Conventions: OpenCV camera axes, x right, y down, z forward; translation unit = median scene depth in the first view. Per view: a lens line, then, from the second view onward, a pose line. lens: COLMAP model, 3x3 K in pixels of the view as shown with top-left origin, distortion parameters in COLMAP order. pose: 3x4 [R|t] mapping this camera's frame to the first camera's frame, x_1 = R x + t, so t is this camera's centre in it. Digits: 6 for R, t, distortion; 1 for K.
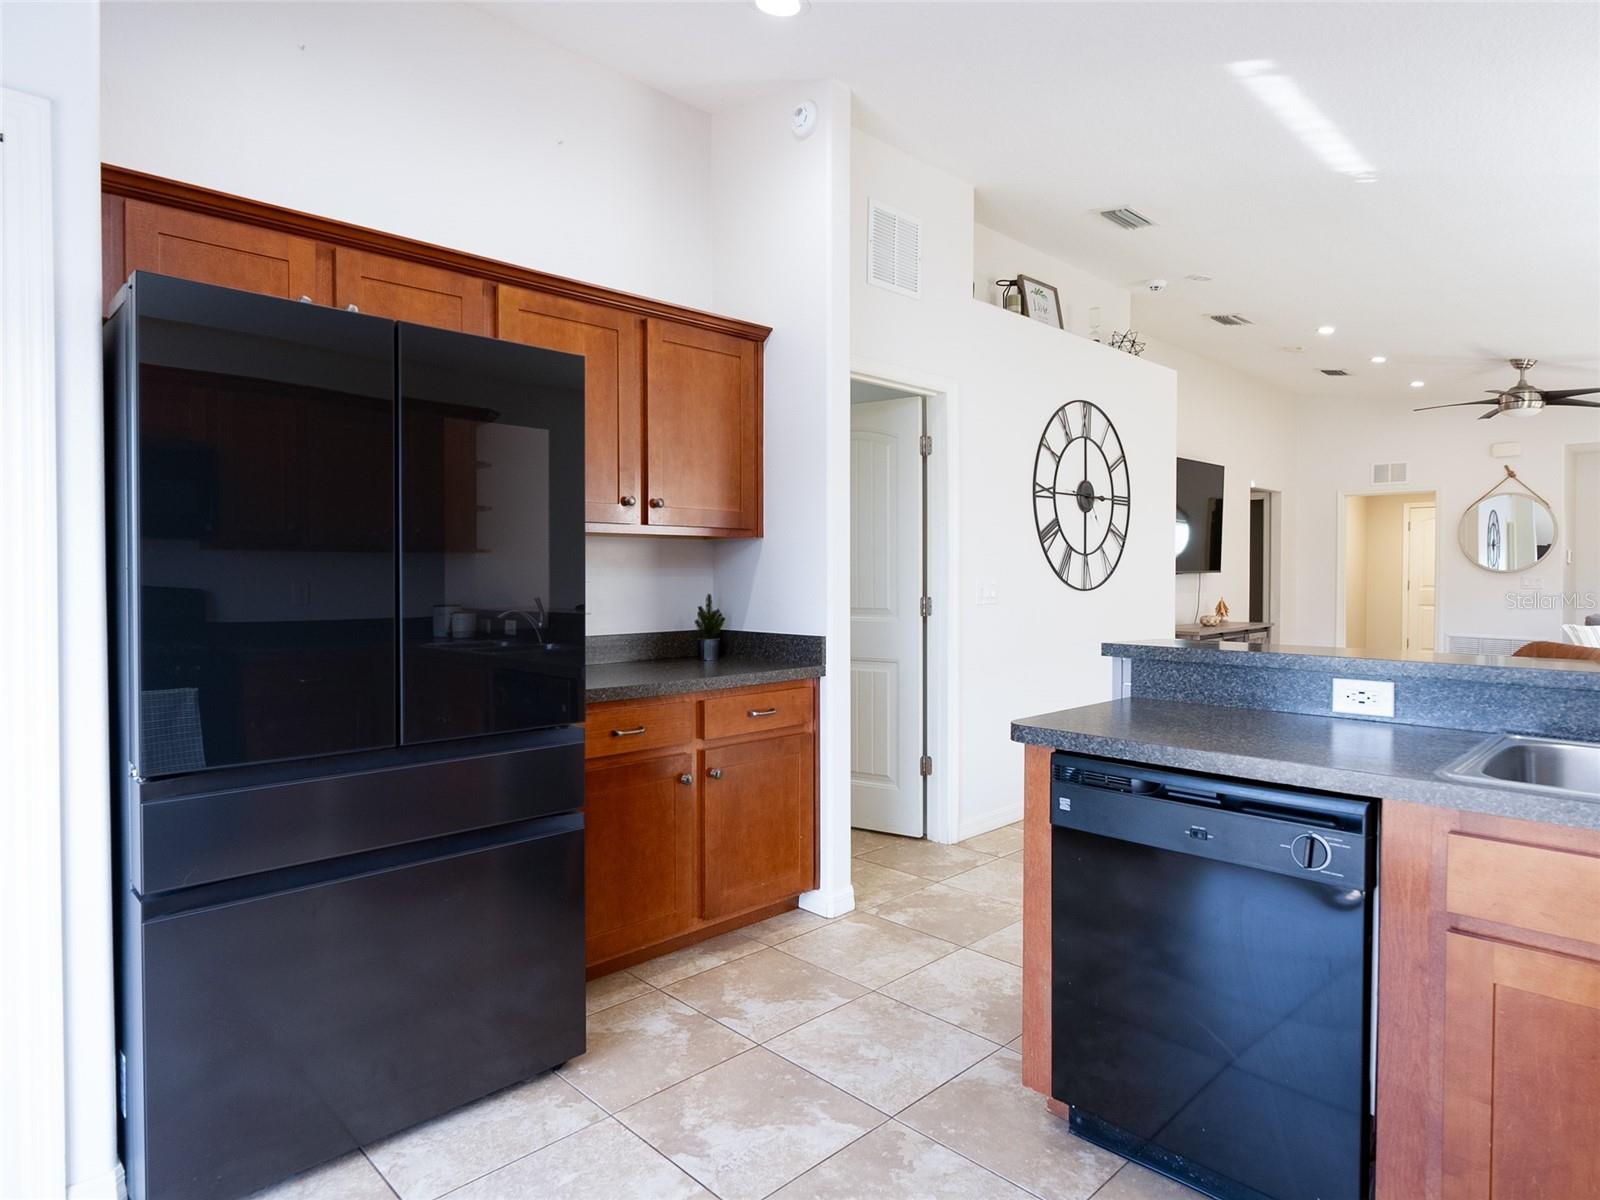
lens RADIAL K [[930.4, 0, 804.8], [0, 930.4, 590.1], [0, 0, 1]] dist [-0.000717, -0.000926]
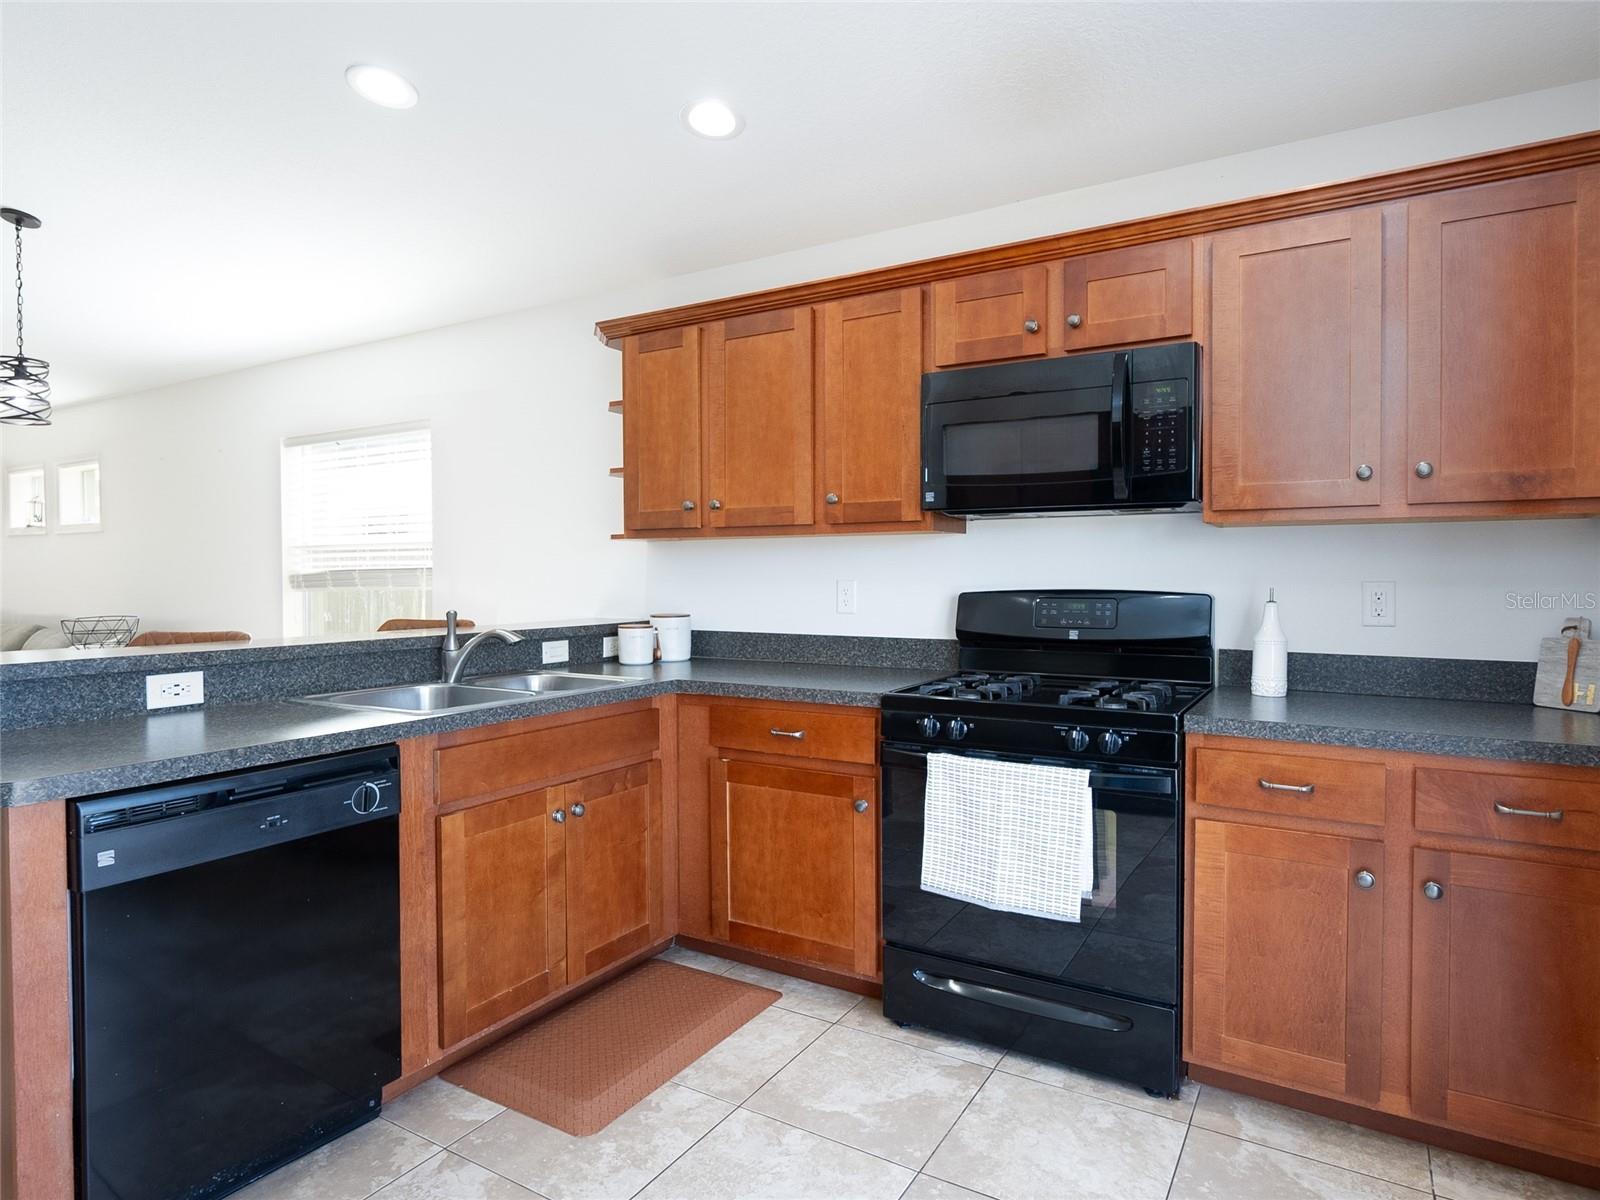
lens RADIAL K [[930.4, 0, 799.5], [0, 930.4, 595.3], [0, 0, 1]] dist [-0.000717, -0.000926]
pose [[-0.247686, -0.023757, 0.968549, -0.363447], [0.018979, 0.999388, 0.029367, -0.005920], [-0.968654, 0.025656, -0.247084, 0.343904]]
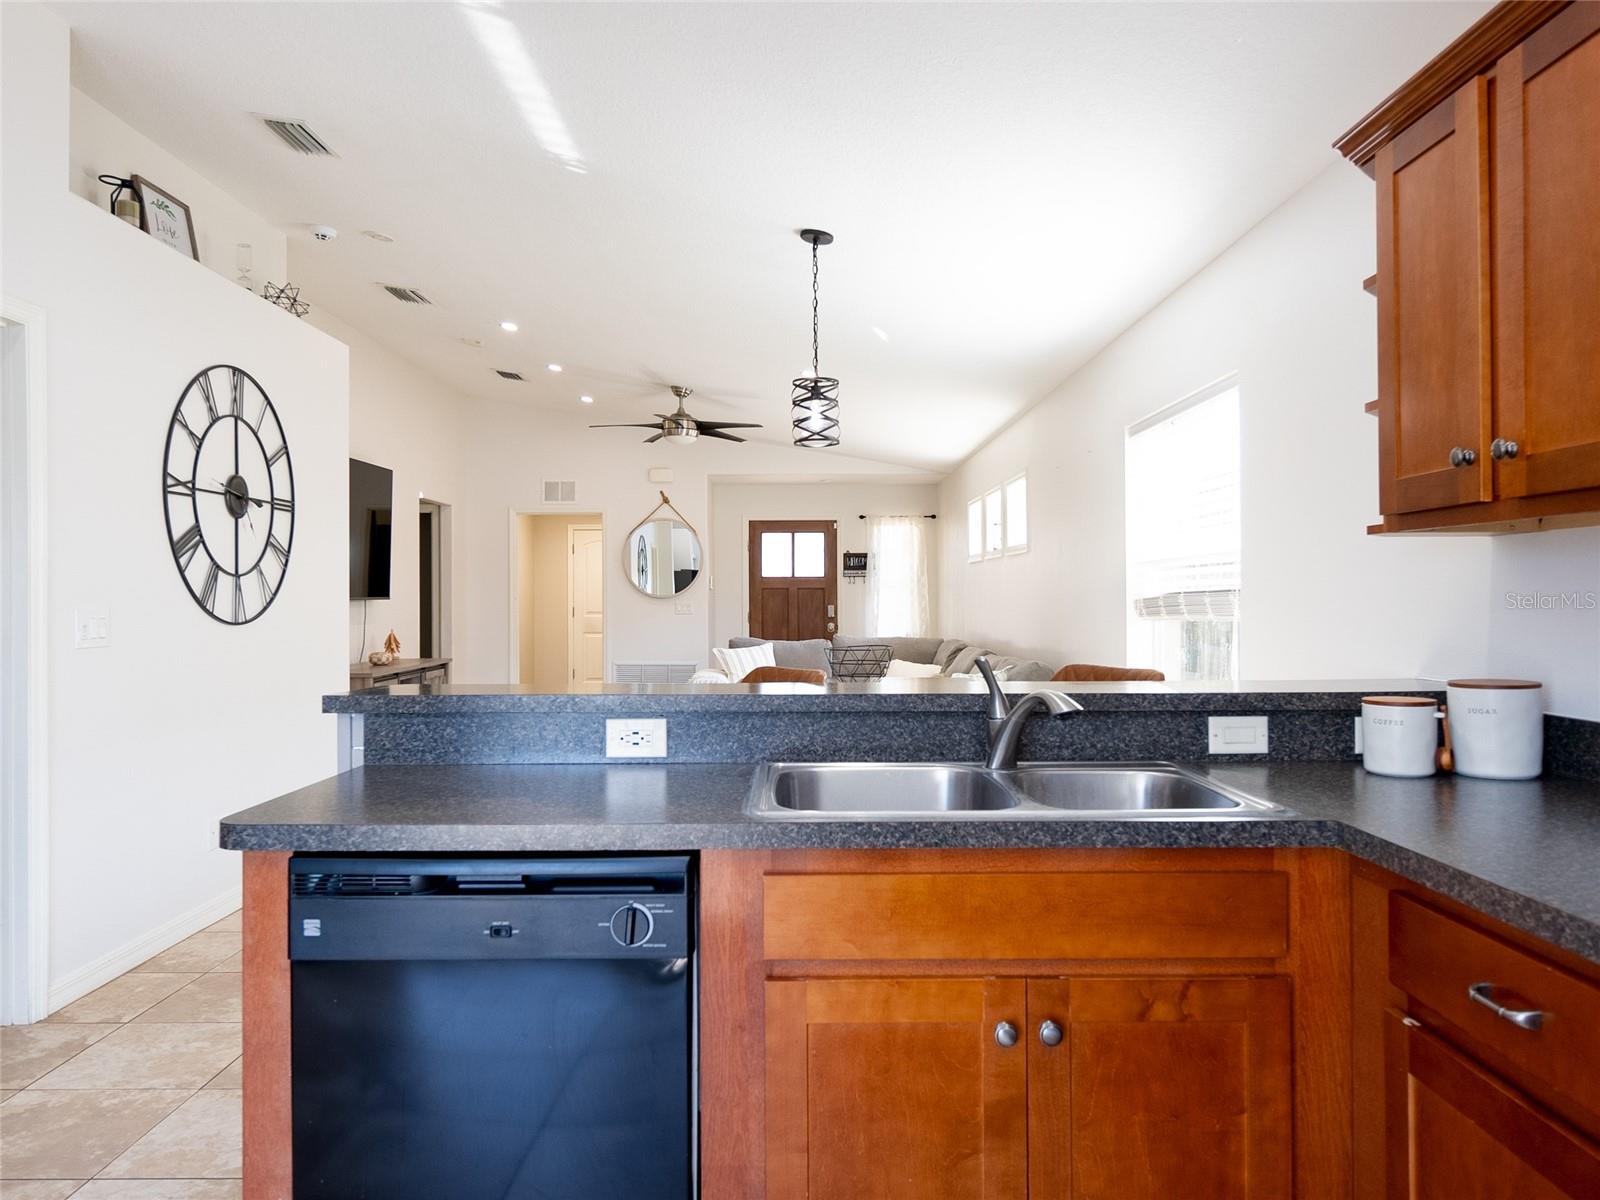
lens RADIAL K [[1149.0, 0, 805.6], [0, 1149.0, 590.1], [0, 0, 1]] dist [-0.003617, 0.005875]
pose [[0.699067, 0.001407, 0.715055, -0.046619], [0.017907, 0.999650, -0.019473, -0.001599], [-0.714832, 0.026417, 0.698797, 0.064575]]
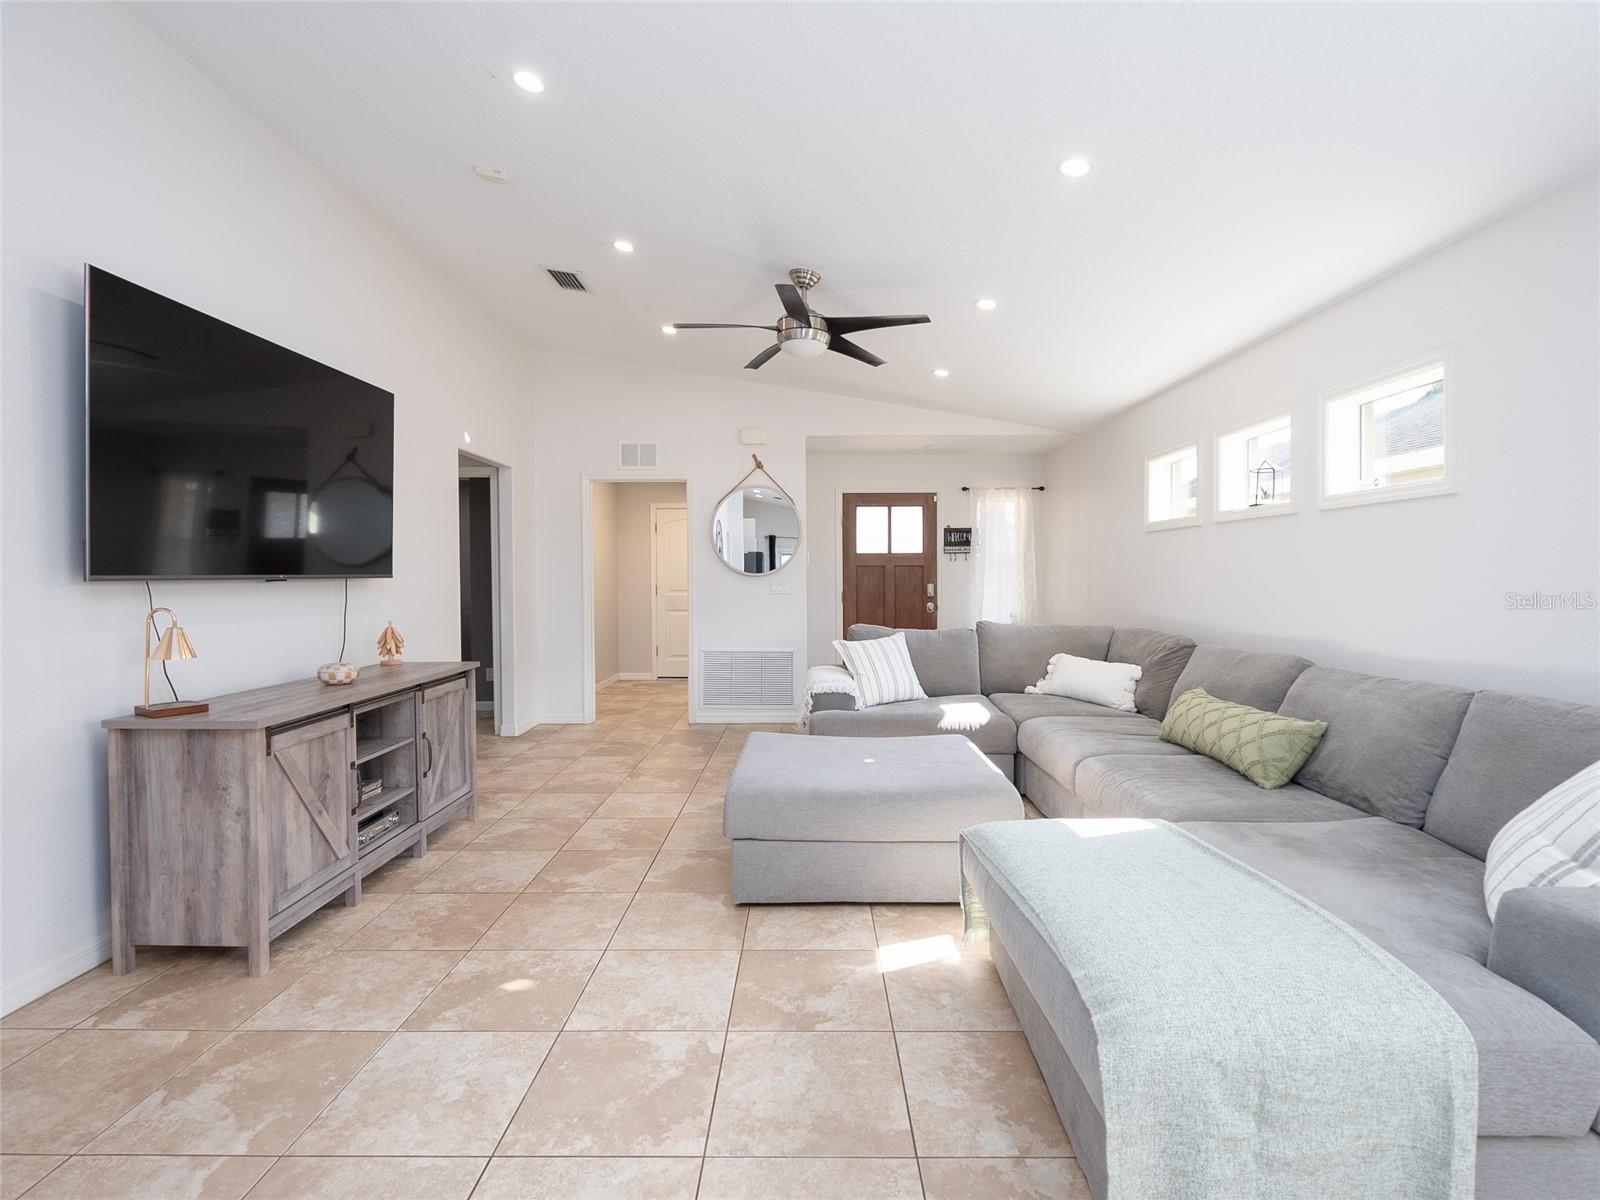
lens RADIAL K [[710.7, 0, 799.2], [0, 710.7, 594.8], [0, 0, 1]] dist [-0.005916, -0.000165]
pose [[0.704508, -0.022158, 0.709350, 0.689780], [0.018281, 0.999747, 0.013073, -0.021091], [-0.709461, 0.003758, 0.704735, 1.123562]]
